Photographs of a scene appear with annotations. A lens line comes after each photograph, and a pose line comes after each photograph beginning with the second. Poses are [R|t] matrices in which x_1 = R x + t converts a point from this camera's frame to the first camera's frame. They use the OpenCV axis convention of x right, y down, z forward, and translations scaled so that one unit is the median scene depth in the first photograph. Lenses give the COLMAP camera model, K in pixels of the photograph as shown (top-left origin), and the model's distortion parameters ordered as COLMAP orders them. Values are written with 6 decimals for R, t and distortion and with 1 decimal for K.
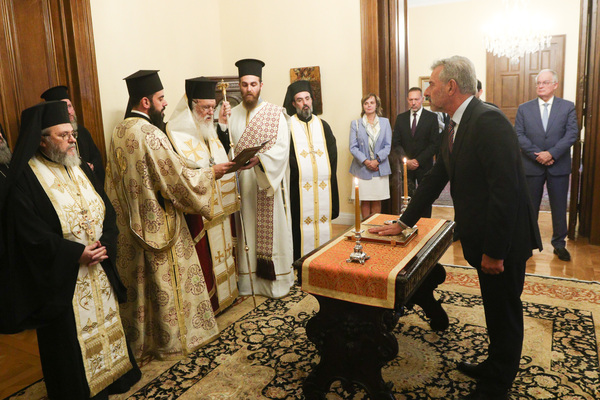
lens RADIAL K [[501.3, 0, 300.0], [0, 501.3, 200.0], [0, 0, 1]] dist [-0.101073, 0.081256]
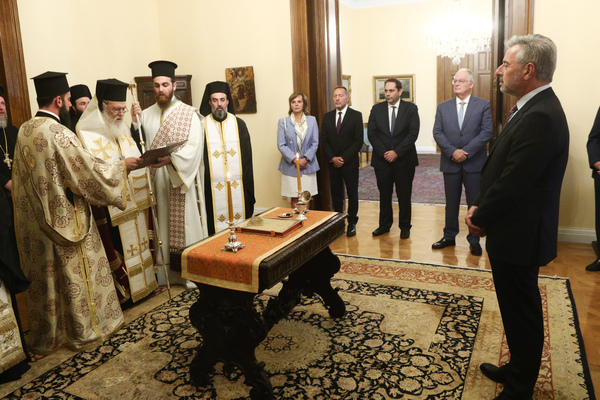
lens RADIAL K [[501.3, 0, 300.0], [0, 501.3, 200.0], [0, 0, 1]] dist [-0.101073, 0.081256]
pose [[0.998478, -0.008794, 0.054450, 0.144492], [0.008660, 0.999959, 0.002701, 0.009380], [-0.054471, -0.002225, 0.998513, -0.056594]]
